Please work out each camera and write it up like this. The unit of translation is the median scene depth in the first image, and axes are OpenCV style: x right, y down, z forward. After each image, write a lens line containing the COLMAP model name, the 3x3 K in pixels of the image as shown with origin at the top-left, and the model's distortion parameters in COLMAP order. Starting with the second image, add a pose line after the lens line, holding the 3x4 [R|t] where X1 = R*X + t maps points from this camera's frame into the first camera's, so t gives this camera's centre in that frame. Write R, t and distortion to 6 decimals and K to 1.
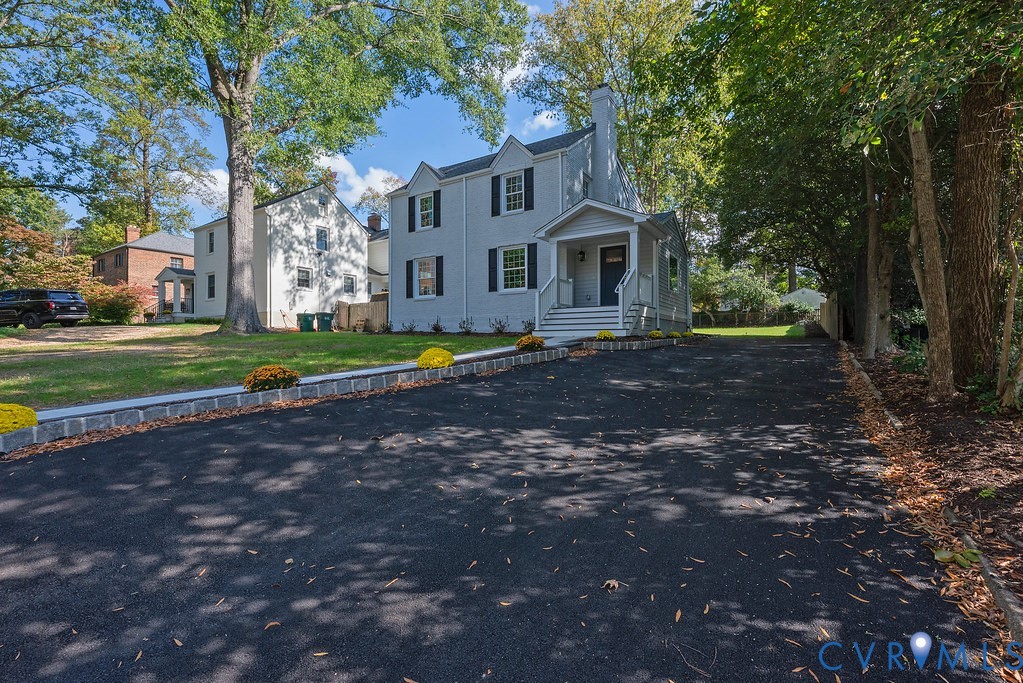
lens RADIAL K [[433.5, 0, 517.2], [0, 433.5, 337.6], [0, 0, 1]] dist [-0.000056, -0.000195]
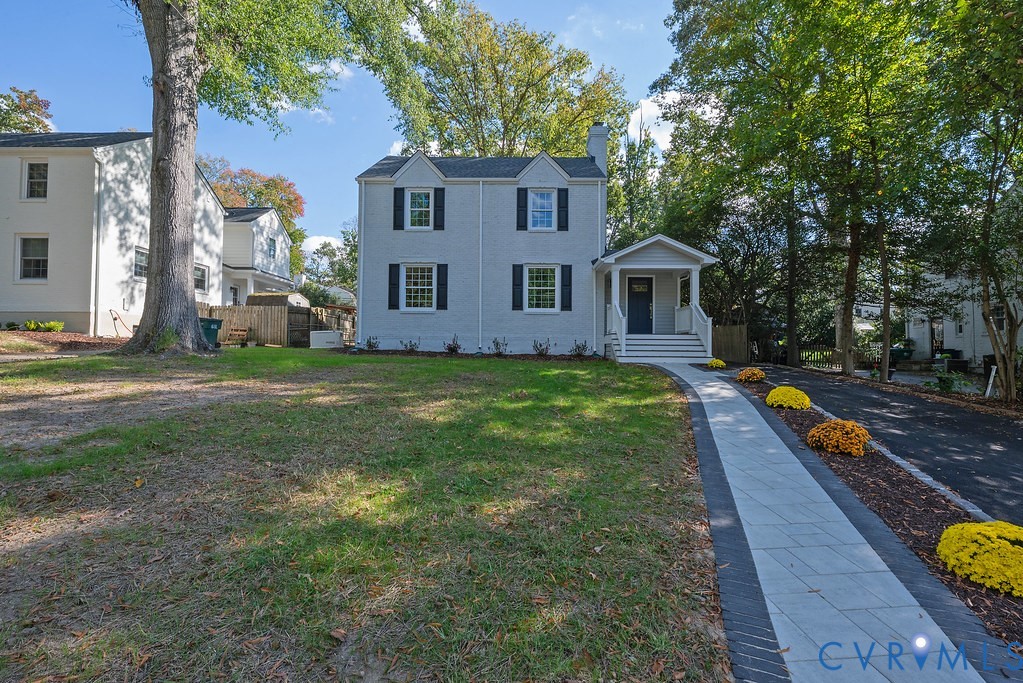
lens RADIAL K [[433.5, 0, 507.2], [0, 433.5, 342.6], [0, 0, 1]] dist [-0.000056, -0.000195]
pose [[0.857998, 0.019126, 0.513297, -0.375314], [-0.015404, 0.999815, -0.011505, -0.017058], [-0.513422, 0.001964, 0.858134, 0.140628]]
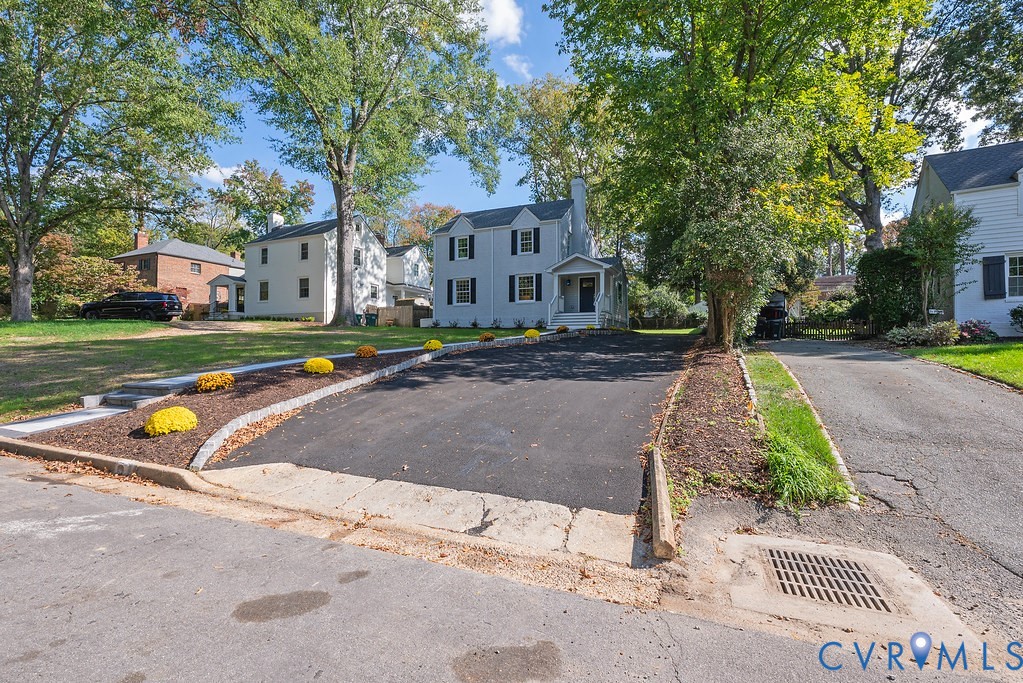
lens RADIAL K [[433.5, 0, 510.3], [0, 433.5, 346.7], [0, 0, 1]] dist [-0.000056, -0.000195]
pose [[0.990558, 0.006046, 0.136961, -0.189914], [-0.007443, 0.999925, 0.009693, 0.029436], [-0.136892, -0.010621, 0.990529, -0.399752]]
